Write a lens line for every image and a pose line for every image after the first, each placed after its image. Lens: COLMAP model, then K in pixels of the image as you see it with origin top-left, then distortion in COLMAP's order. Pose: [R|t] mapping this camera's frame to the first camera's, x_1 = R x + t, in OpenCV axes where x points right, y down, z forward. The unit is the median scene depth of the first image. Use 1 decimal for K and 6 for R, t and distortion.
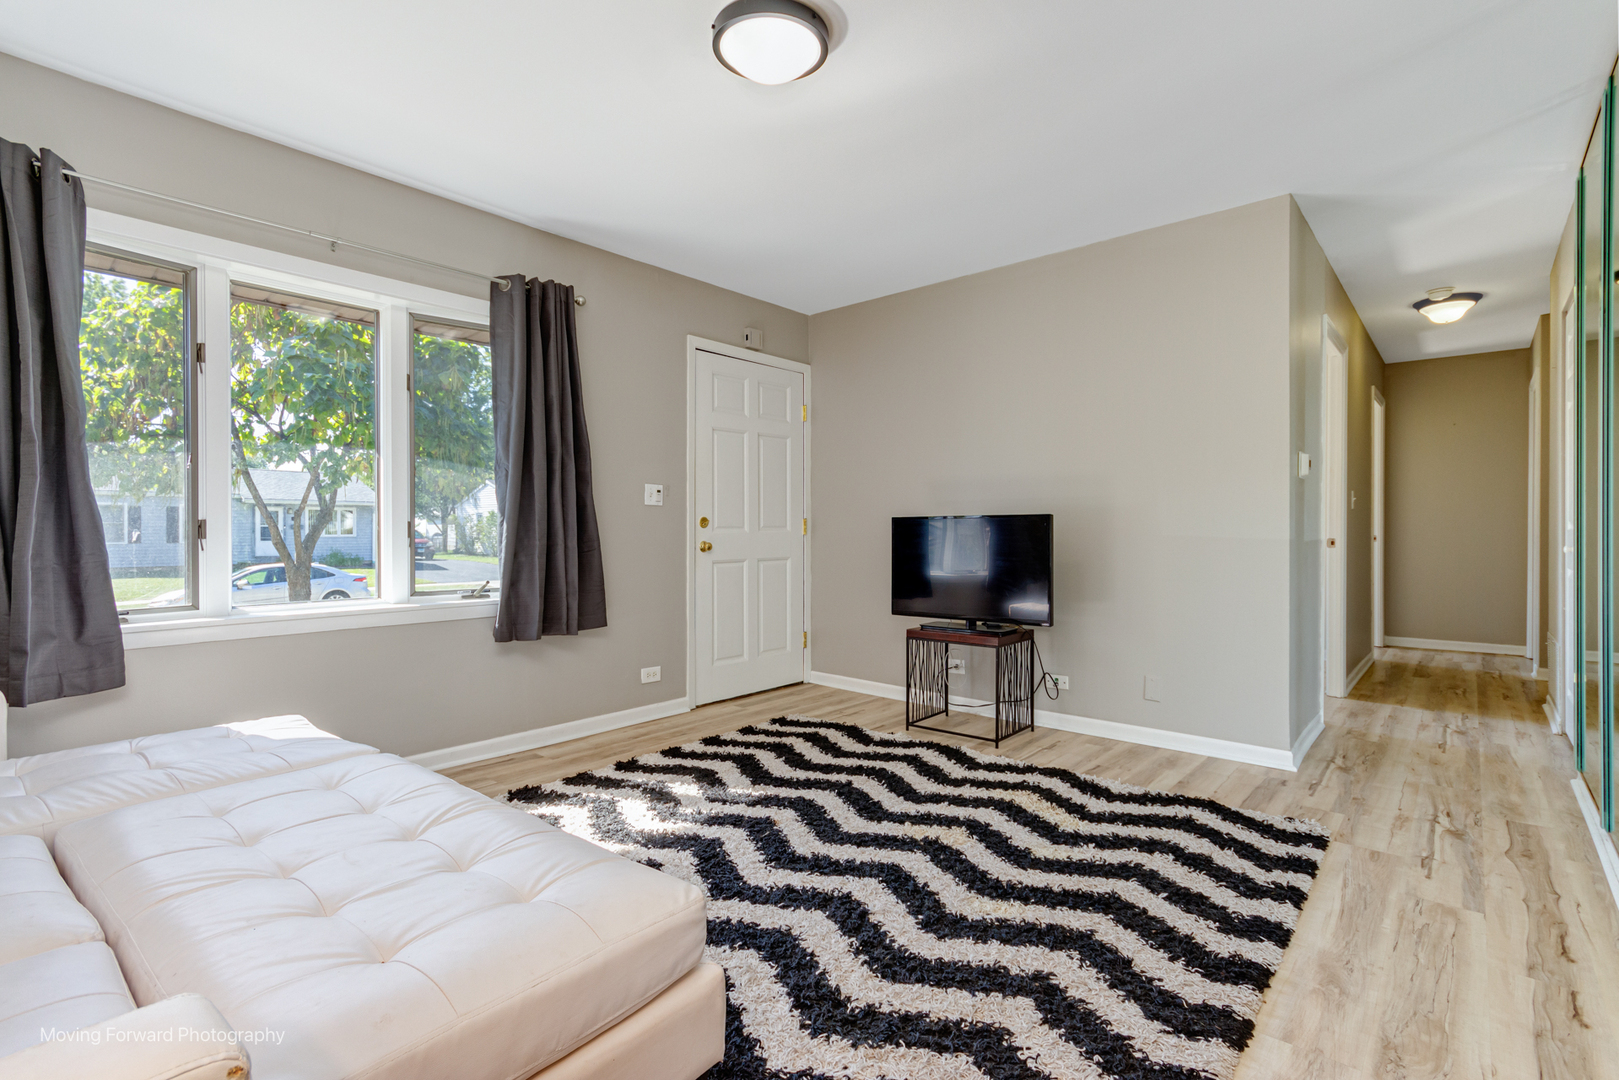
lens RADIAL K [[747.3, 0, 805.7], [0, 747.3, 530.7], [0, 0, 1]] dist [0.002411, 0.000045]
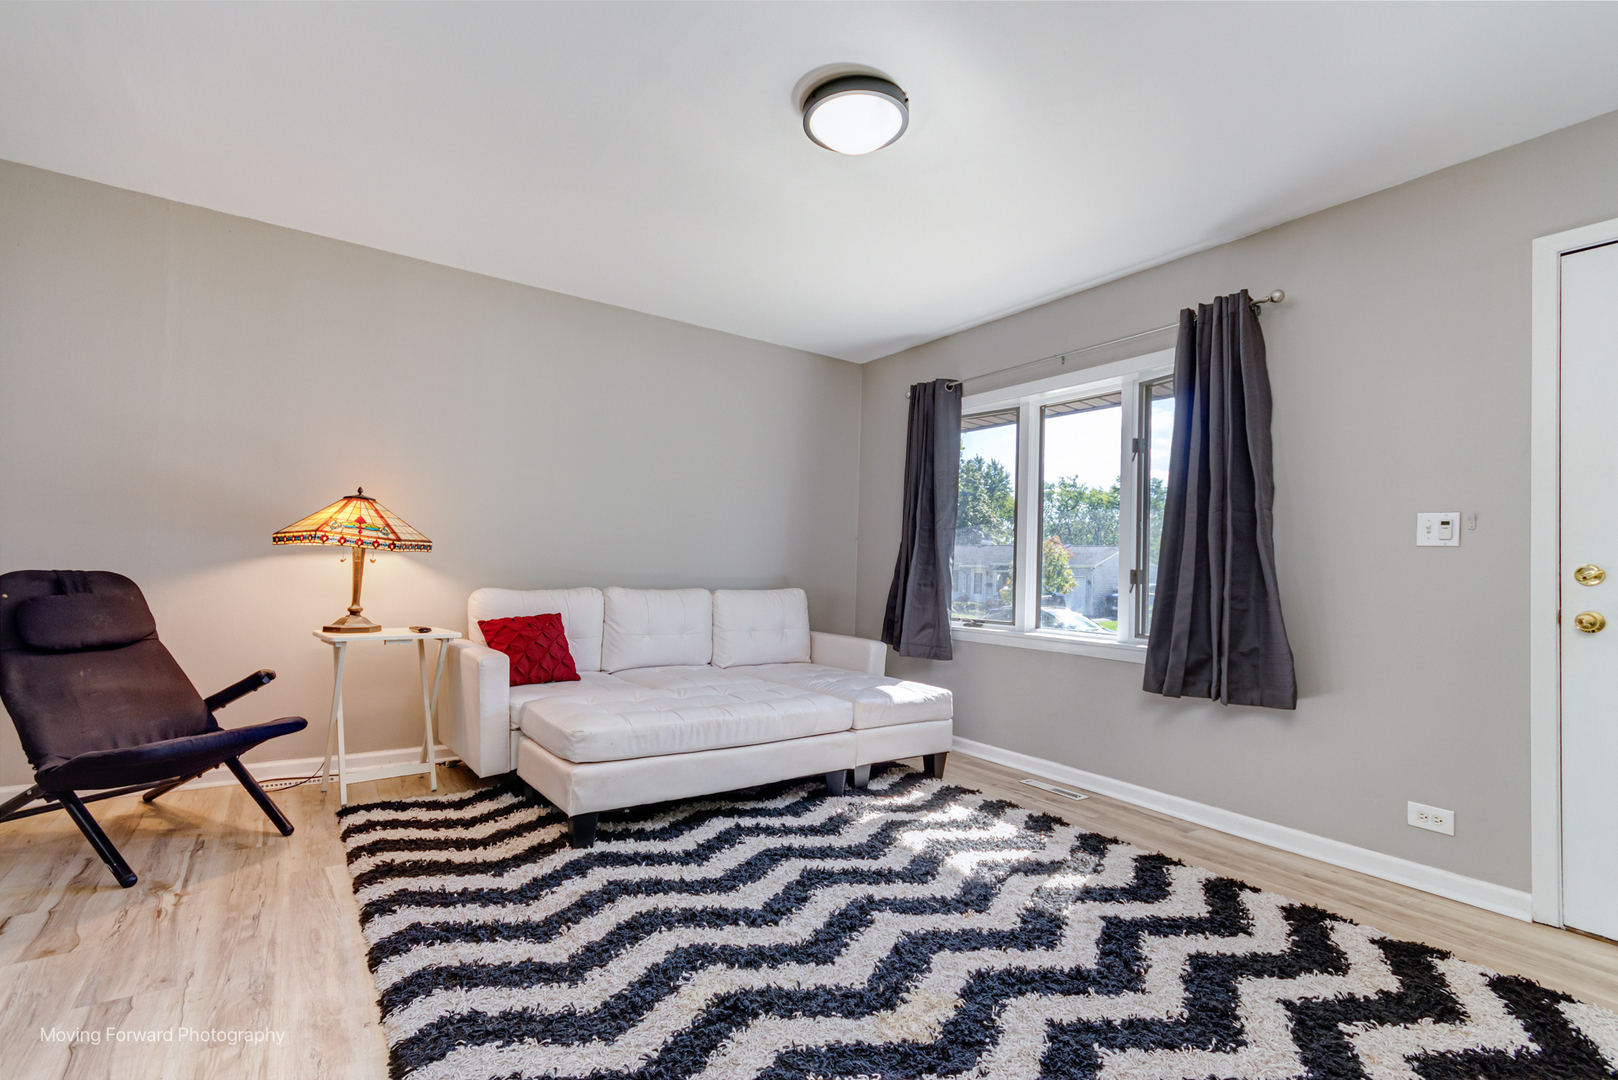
lens RADIAL K [[746.4, 0, 815.2], [0, 746.4, 549.9], [0, 0, 1]] dist [0.001920, 0.000386]
pose [[-0.232435, -0.037018, -0.971907, 0.711744], [-0.035453, 0.998934, -0.029569, 0.008263], [0.971966, 0.027584, -0.233500, 0.866719]]
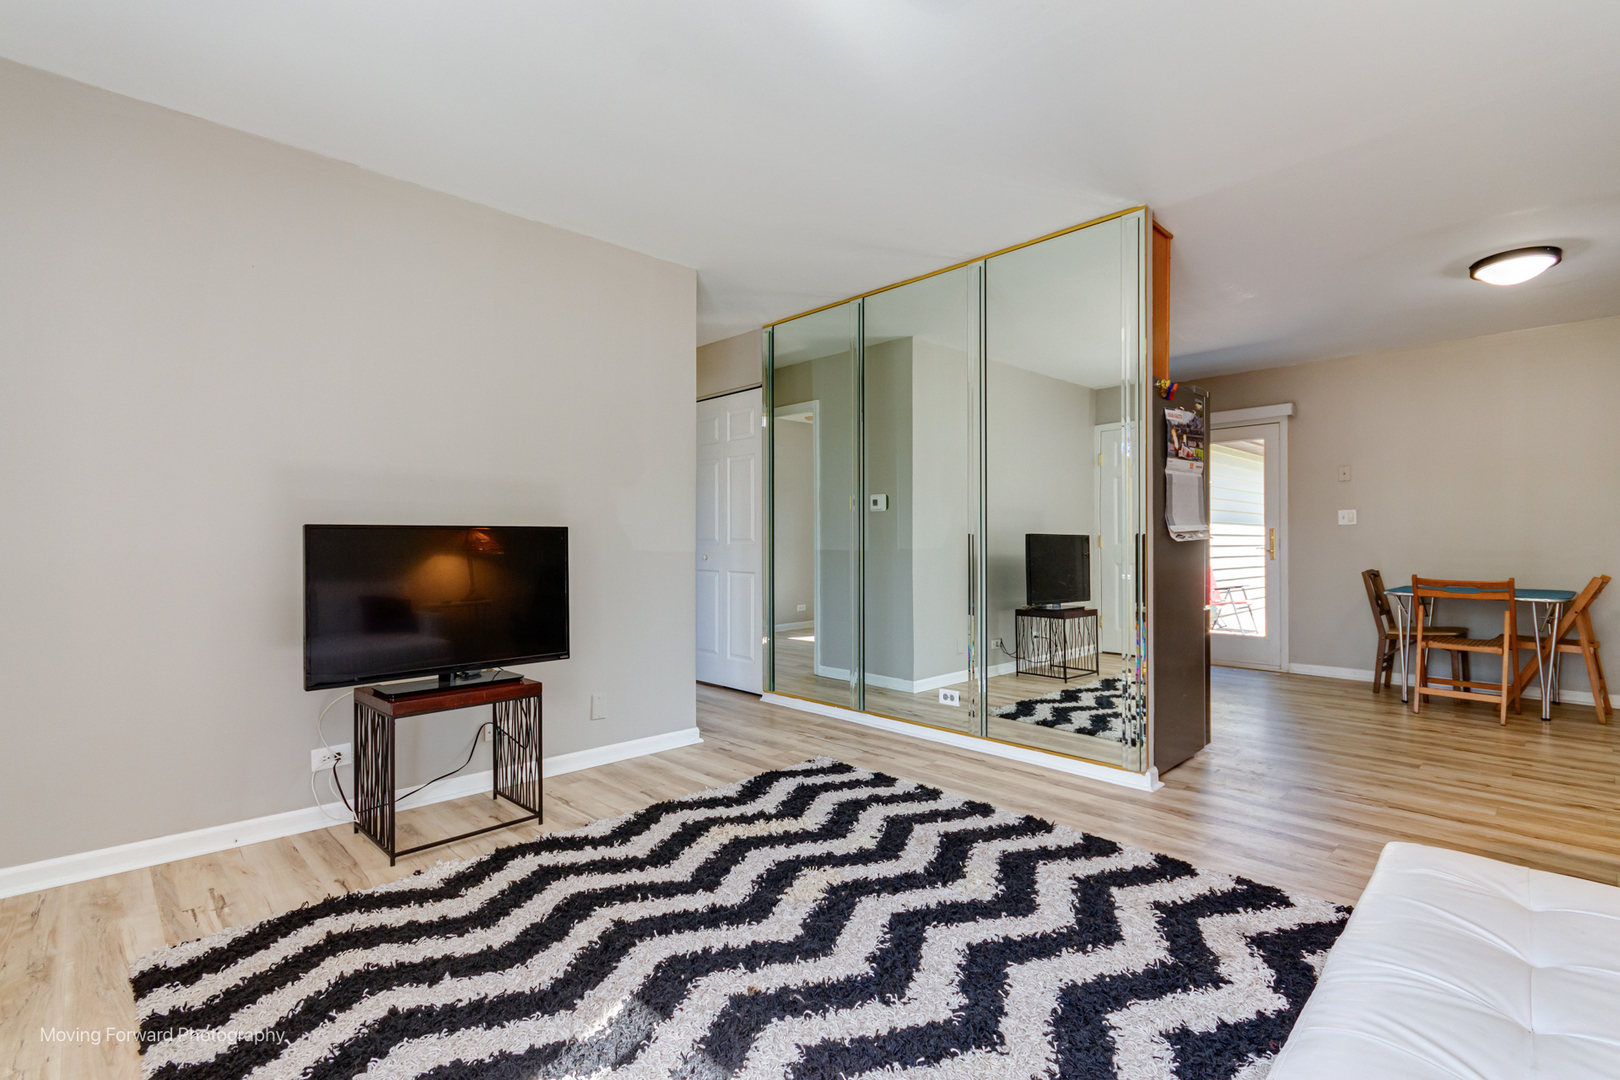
lens RADIAL K [[754.3, 0, 814.0], [0, 754.3, 526.8], [0, 0, 1]] dist [0.009334, 0.000034]
pose [[0.075205, 0.022426, 0.996916, -0.607999], [0.000357, 0.999746, -0.022517, -0.002783], [-0.997168, 0.002049, 0.075178, 0.765689]]
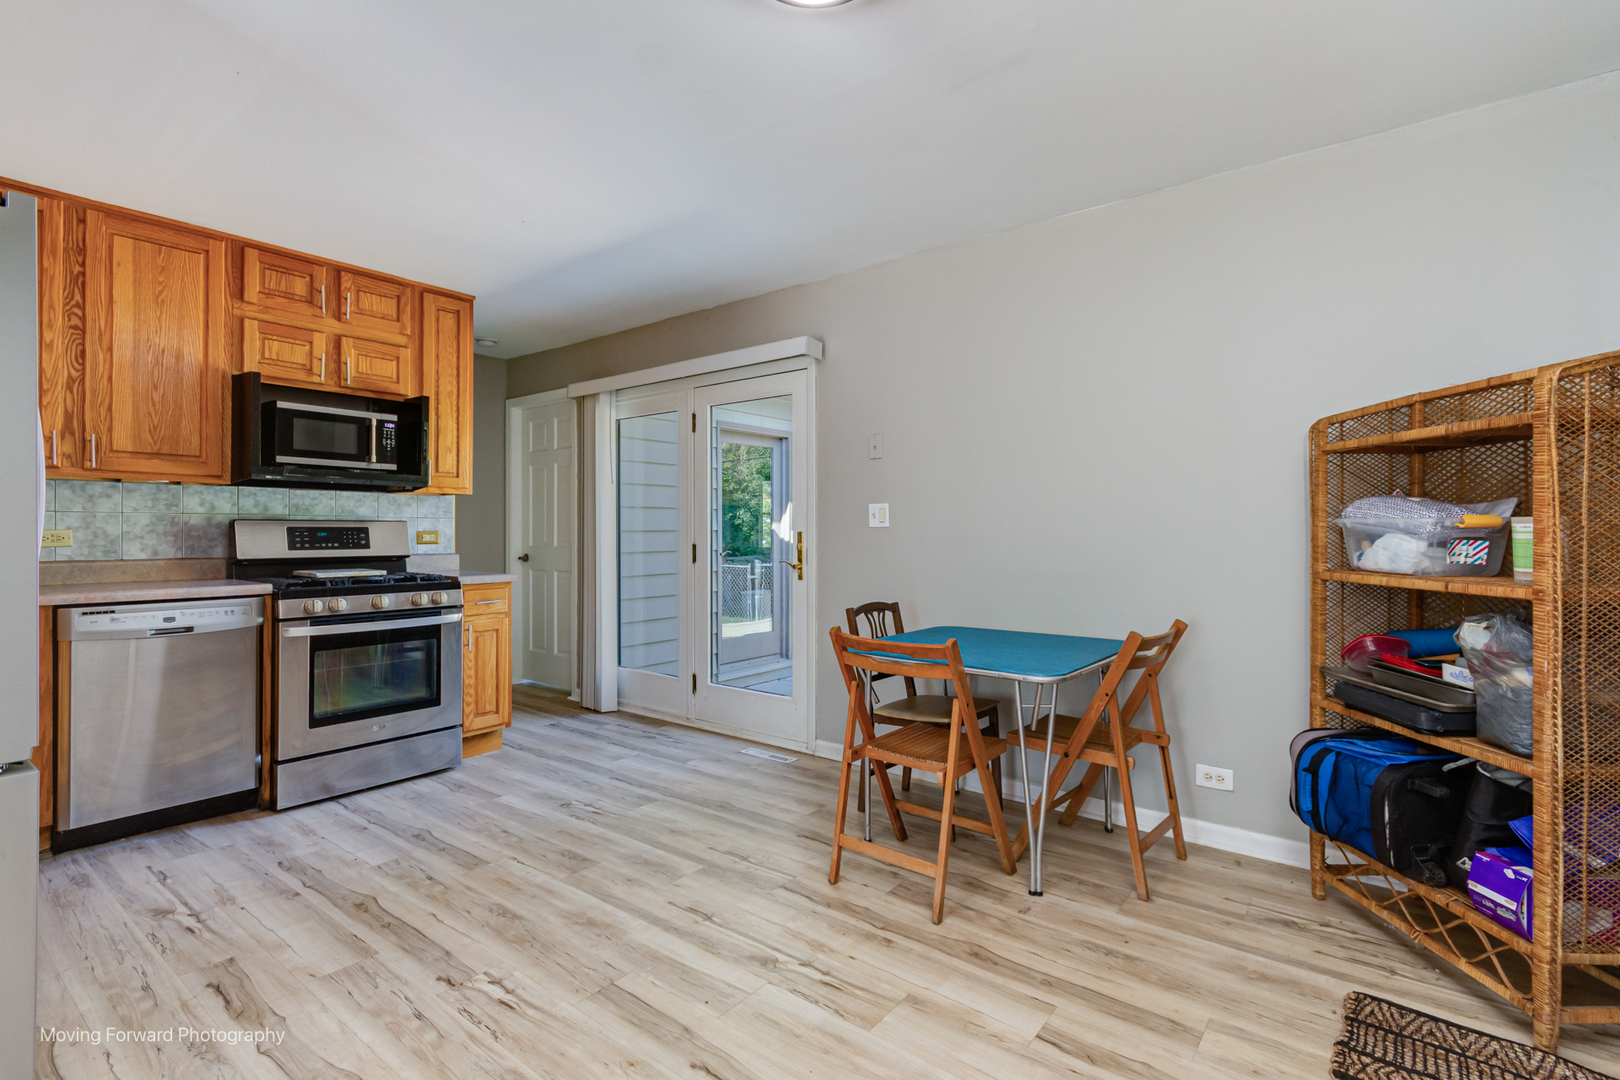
lens RADIAL K [[754.3, 0, 814.0], [0, 754.3, 526.8], [0, 0, 1]] dist [0.009334, 0.000034]
pose [[-0.060572, 0.007300, 0.998137, 0.190431], [0.002240, 0.999972, -0.007177, -0.042479], [-0.998161, 0.001801, -0.060586, -0.257251]]
